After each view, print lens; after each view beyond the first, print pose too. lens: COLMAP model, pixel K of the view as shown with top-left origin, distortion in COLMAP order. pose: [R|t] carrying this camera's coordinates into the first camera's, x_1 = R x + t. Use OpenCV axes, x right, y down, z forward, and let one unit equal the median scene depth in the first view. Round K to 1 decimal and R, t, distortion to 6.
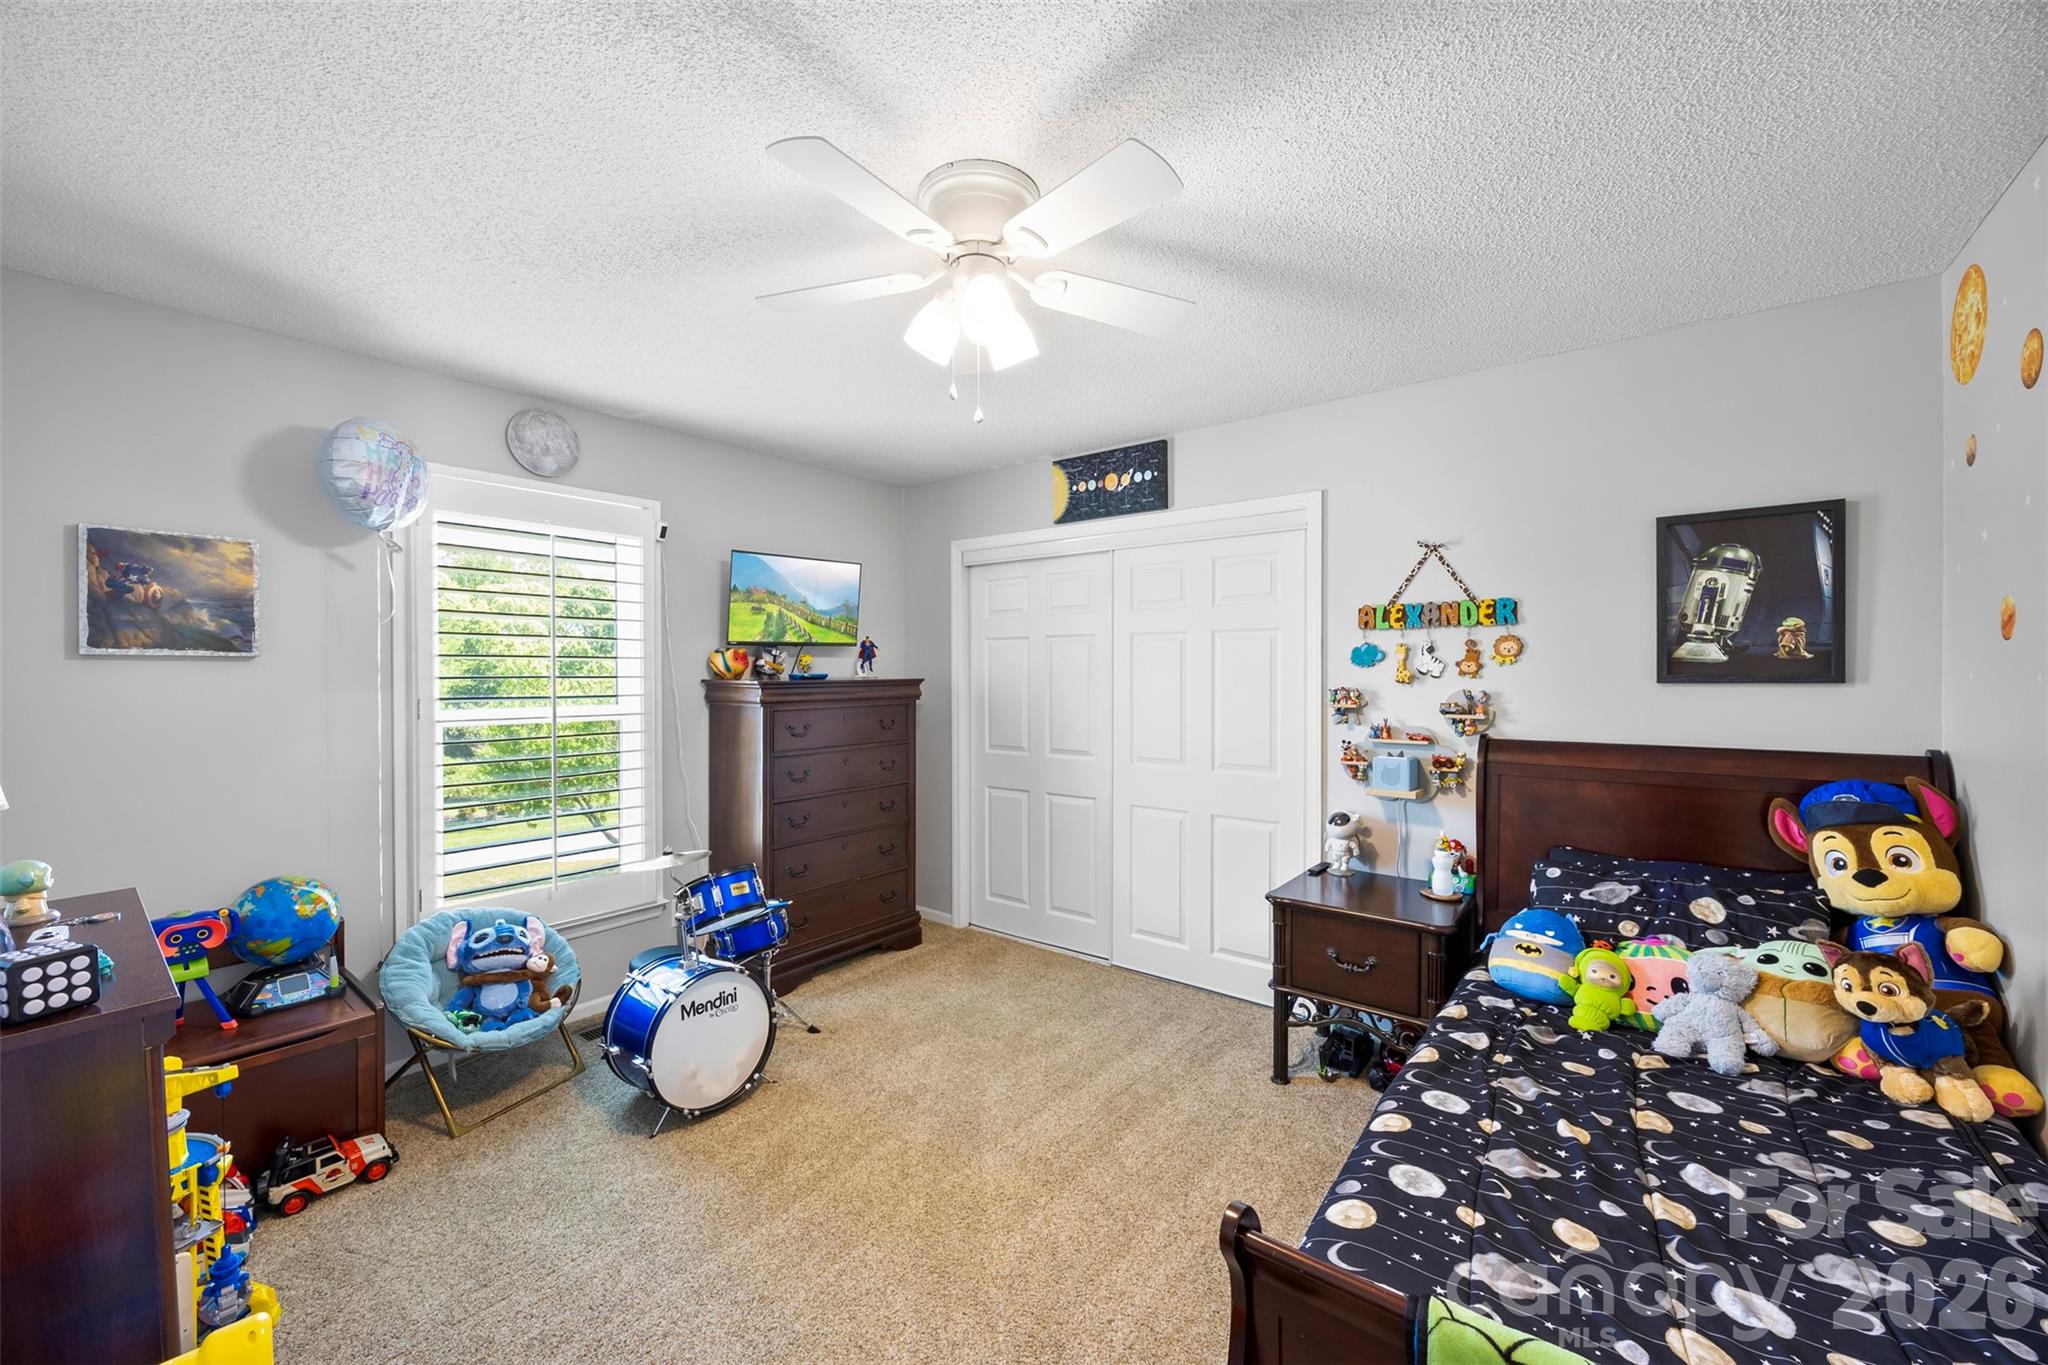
lens RADIAL K [[793.3, 0, 1009.0], [0, 793.3, 678.8], [0, 0, 1]] dist [-0.005708, -0.000746]
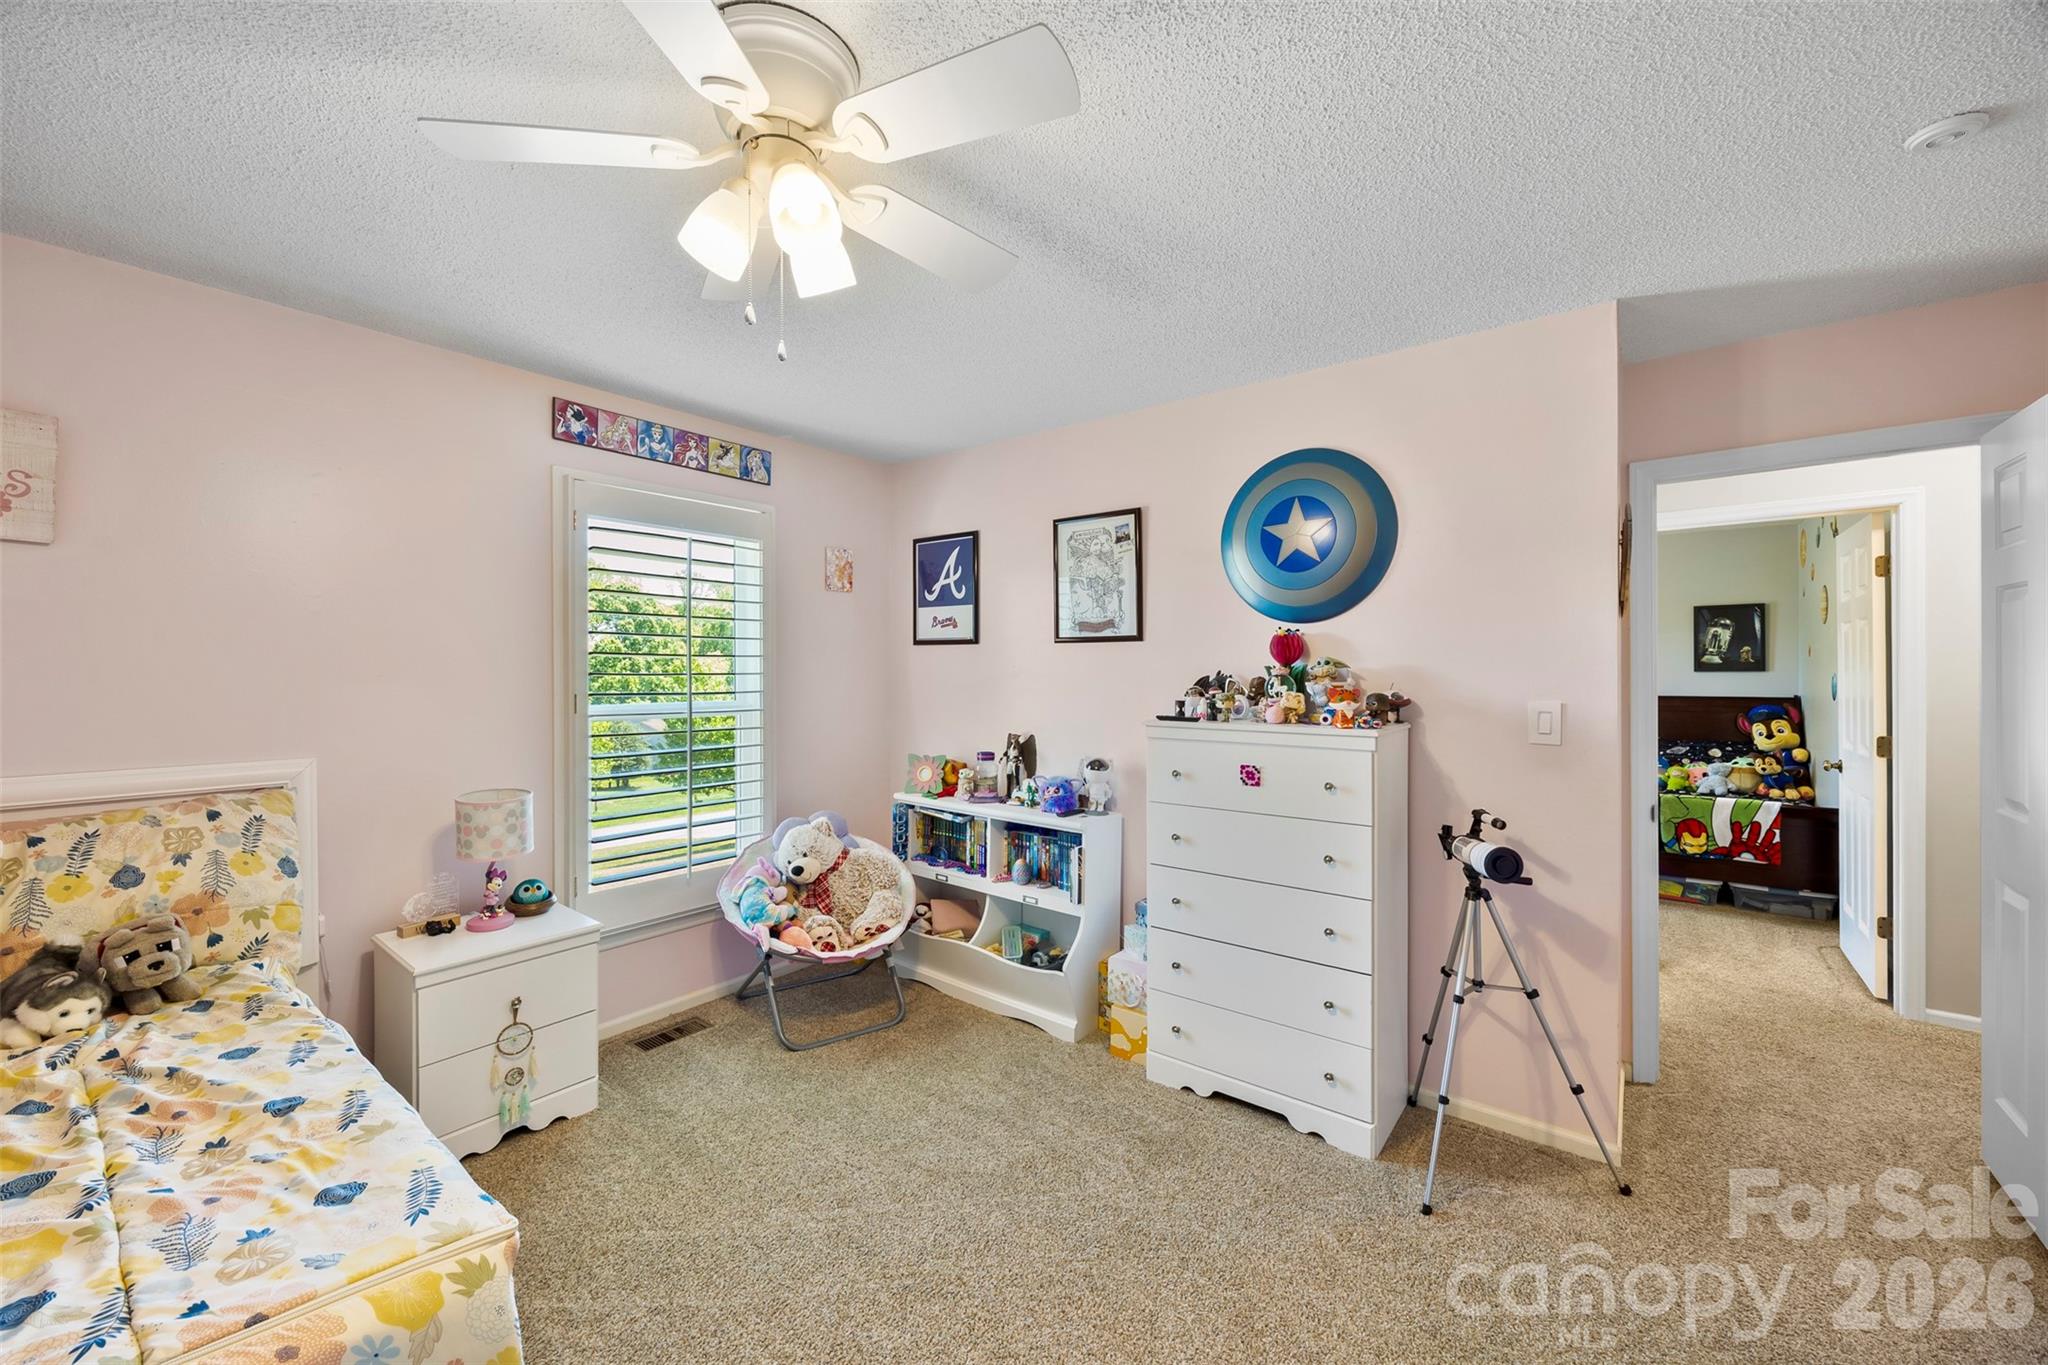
lens RADIAL K [[793.3, 0, 1019.7], [0, 793.3, 670.2], [0, 0, 1]] dist [-0.005708, -0.000746]
pose [[0.999965, 0.008070, -0.002365, -1.567216], [-0.008109, 0.999827, -0.016748, 0.071749], [0.002230, 0.016767, 0.999857, -1.800945]]
